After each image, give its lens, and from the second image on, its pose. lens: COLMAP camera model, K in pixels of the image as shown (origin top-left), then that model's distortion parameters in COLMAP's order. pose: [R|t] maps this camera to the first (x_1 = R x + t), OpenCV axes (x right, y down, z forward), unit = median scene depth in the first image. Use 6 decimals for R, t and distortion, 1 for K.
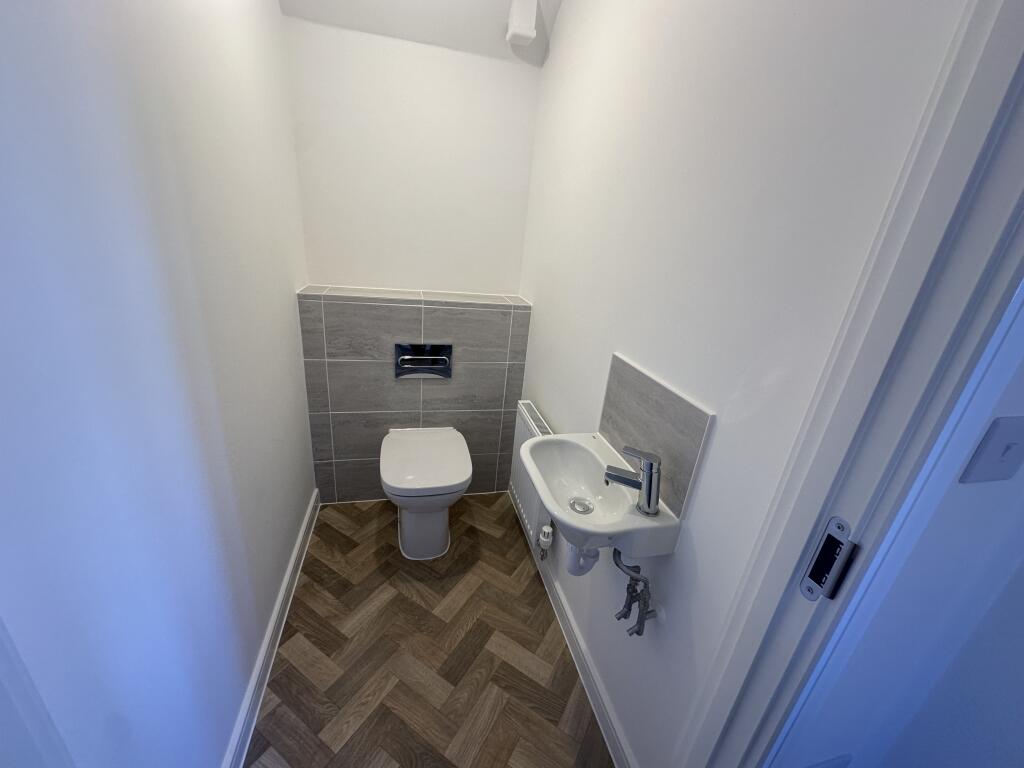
lens RADIAL K [[407.2, 0, 513.8], [0, 407.2, 383.9], [0, 0, 1]] dist [0.001999, 0.000253]
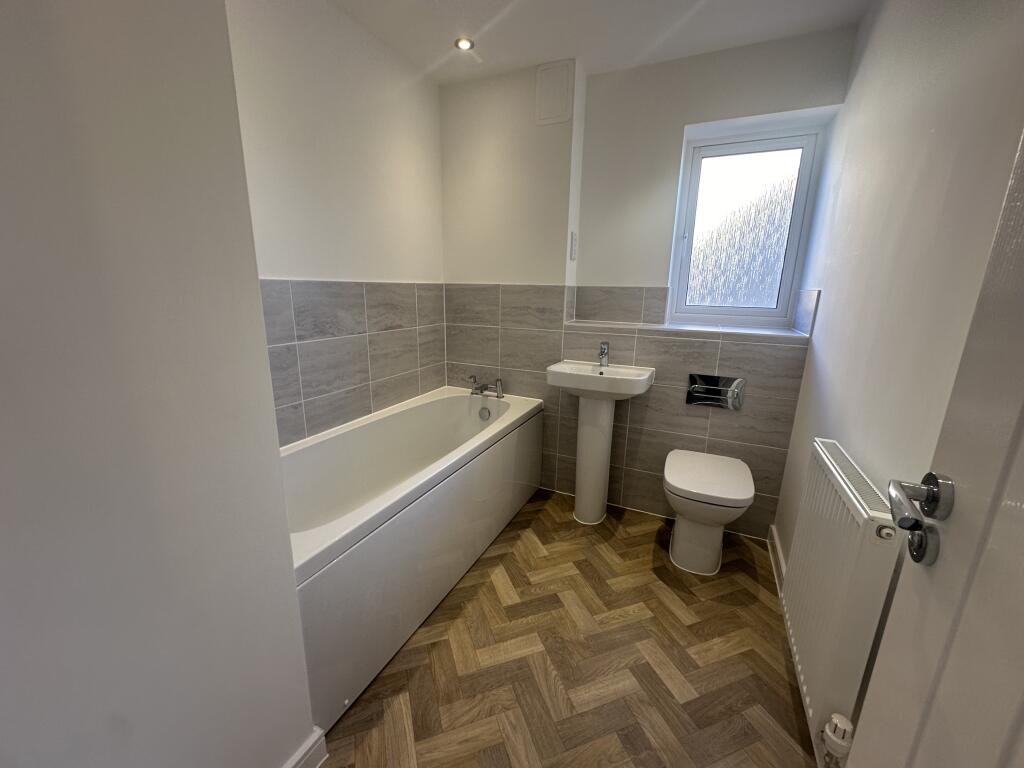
lens RADIAL K [[407.2, 0, 513.9], [0, 407.2, 383.5], [0, 0, 1]] dist [0.001999, 0.000253]
pose [[-0.761934, -0.265738, 0.590627, -0.527981], [0.135104, 0.826668, 0.546229, -0.469817], [-0.633406, 0.495987, -0.593964, 1.265561]]
